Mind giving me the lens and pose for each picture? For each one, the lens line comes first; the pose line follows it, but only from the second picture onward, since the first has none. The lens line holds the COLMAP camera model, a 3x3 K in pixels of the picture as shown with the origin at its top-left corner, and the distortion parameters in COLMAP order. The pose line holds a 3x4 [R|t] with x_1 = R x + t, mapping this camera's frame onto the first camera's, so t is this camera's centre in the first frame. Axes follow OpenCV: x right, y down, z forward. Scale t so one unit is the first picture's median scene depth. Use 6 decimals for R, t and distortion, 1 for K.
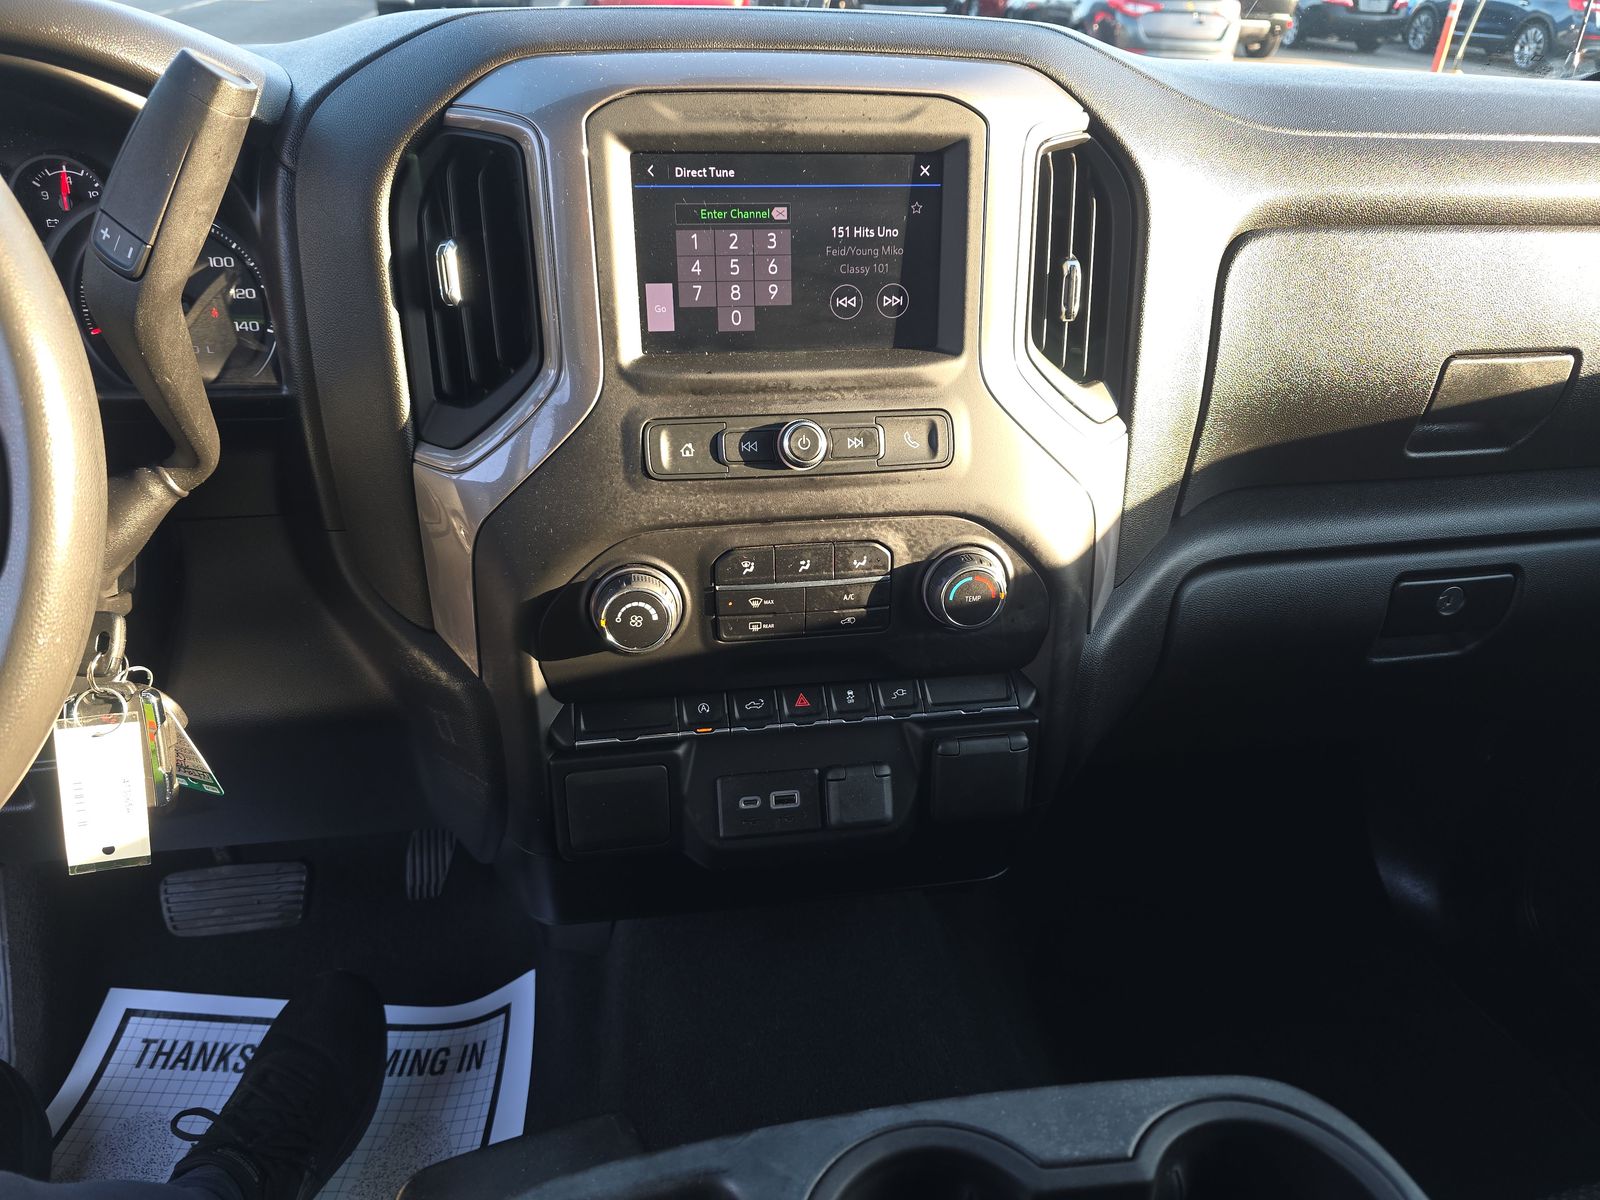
lens RADIAL K [[1042.3, 0, 799.7], [0, 1042.3, 602.8], [0, 0, 1]] dist [0.007145, -0.006372]
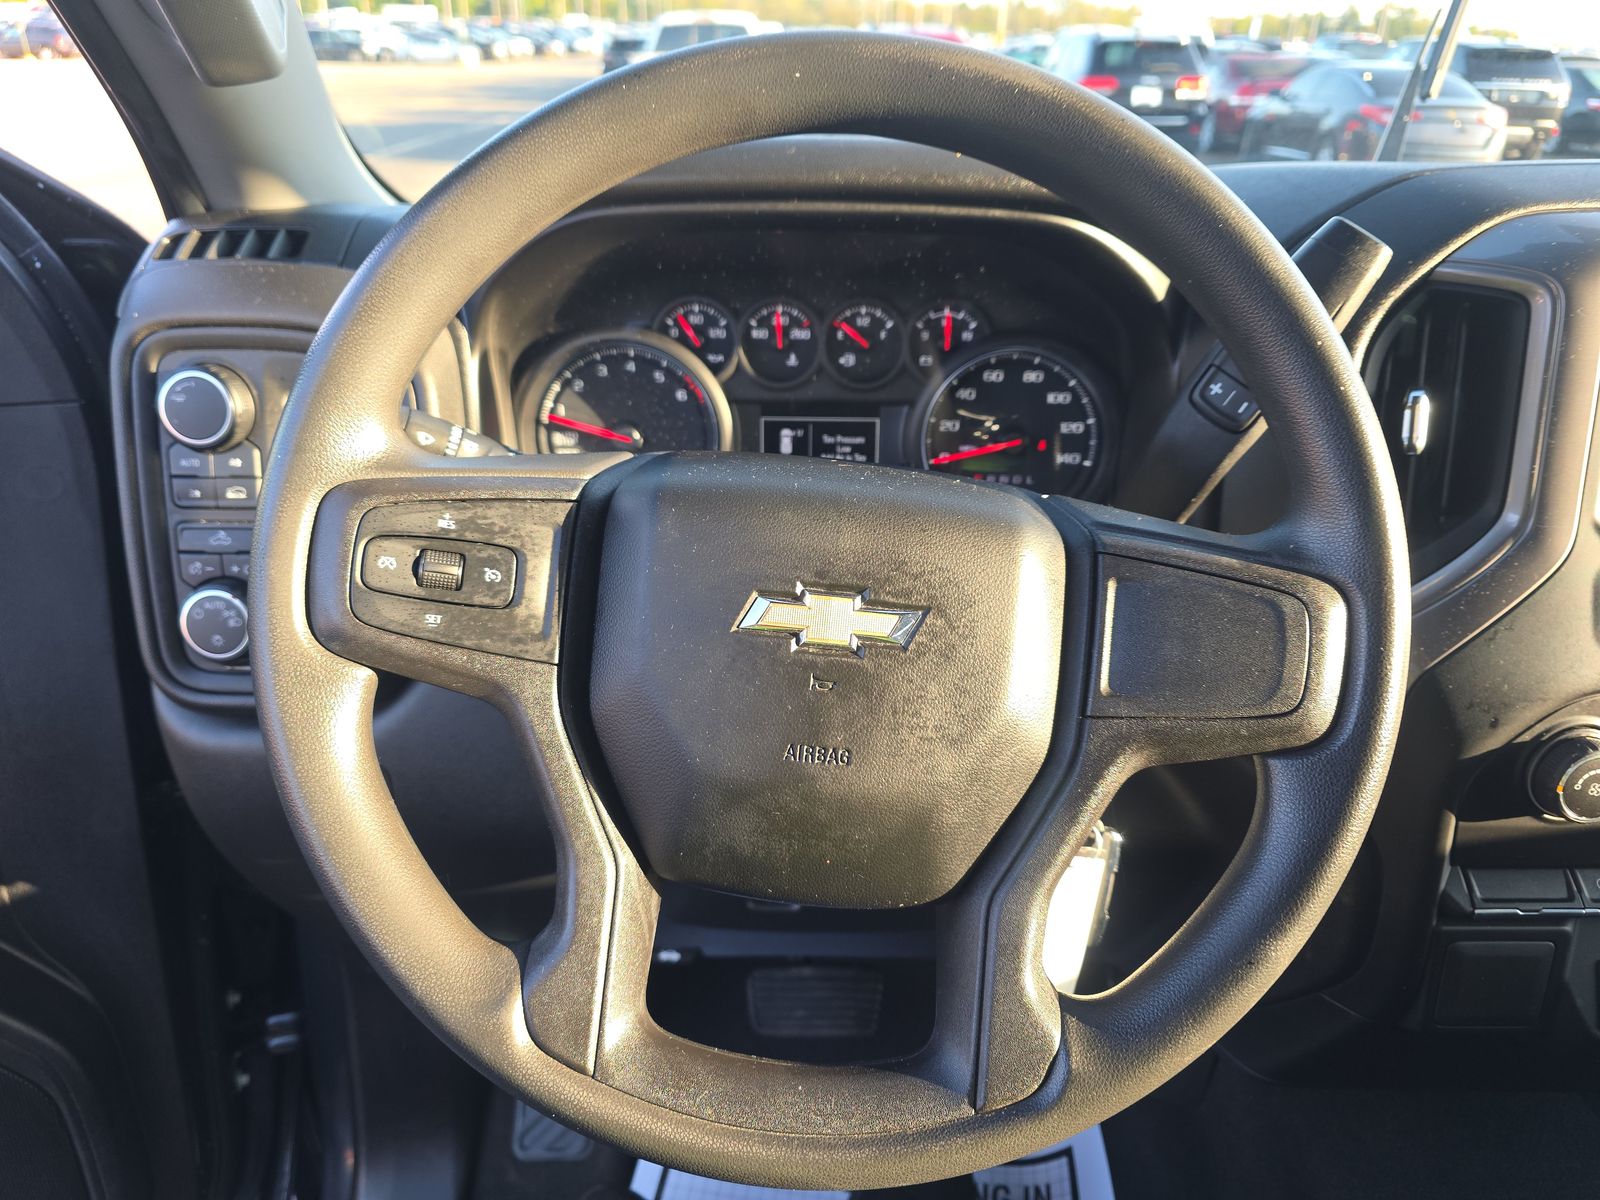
lens RADIAL K [[1042.3, 0, 795.1], [0, 1042.3, 591.3], [0, 0, 1]] dist [0.007145, -0.006372]
pose [[0.984969, 0.051902, -0.164747, -0.398094], [-0.067879, 0.993361, -0.092878, -0.013049], [0.158832, 0.102665, 0.981953, -0.026777]]
